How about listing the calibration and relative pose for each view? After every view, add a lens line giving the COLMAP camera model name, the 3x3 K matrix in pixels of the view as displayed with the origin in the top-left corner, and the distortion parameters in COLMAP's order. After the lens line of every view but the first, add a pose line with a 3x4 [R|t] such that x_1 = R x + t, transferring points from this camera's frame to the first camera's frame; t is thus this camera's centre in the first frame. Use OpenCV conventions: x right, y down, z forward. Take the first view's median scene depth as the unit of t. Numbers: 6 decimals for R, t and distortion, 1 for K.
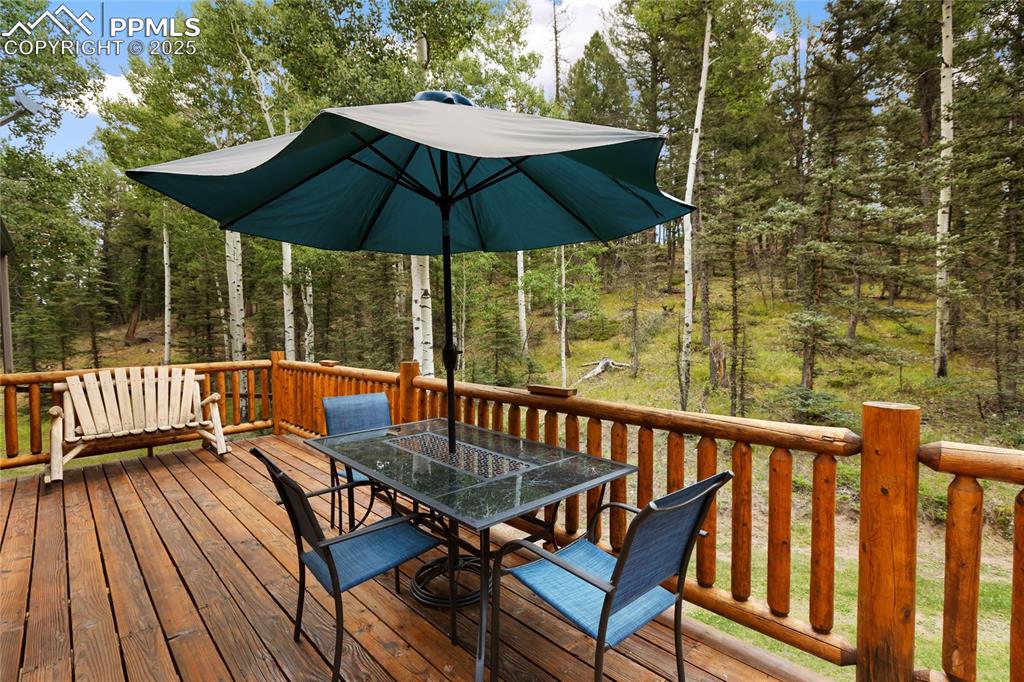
lens RADIAL K [[465.2, 0, 510.2], [0, 465.2, 339.0], [0, 0, 1]] dist [0.001357, 0.000430]
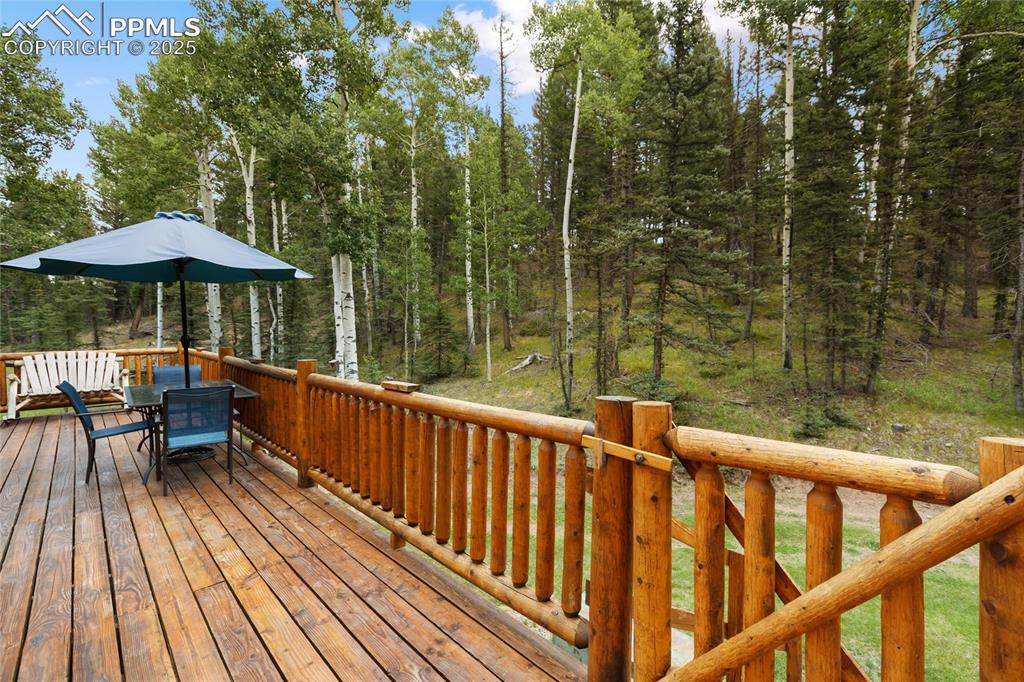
lens RADIAL K [[465.2, 0, 513.9], [0, 465.2, 338.4], [0, 0, 1]] dist [0.001357, 0.000430]
pose [[0.999807, 0.005756, -0.018773, 0.182841], [-0.005617, 0.999956, 0.007476, 0.000225], [0.018816, -0.007369, 0.999796, -0.133374]]
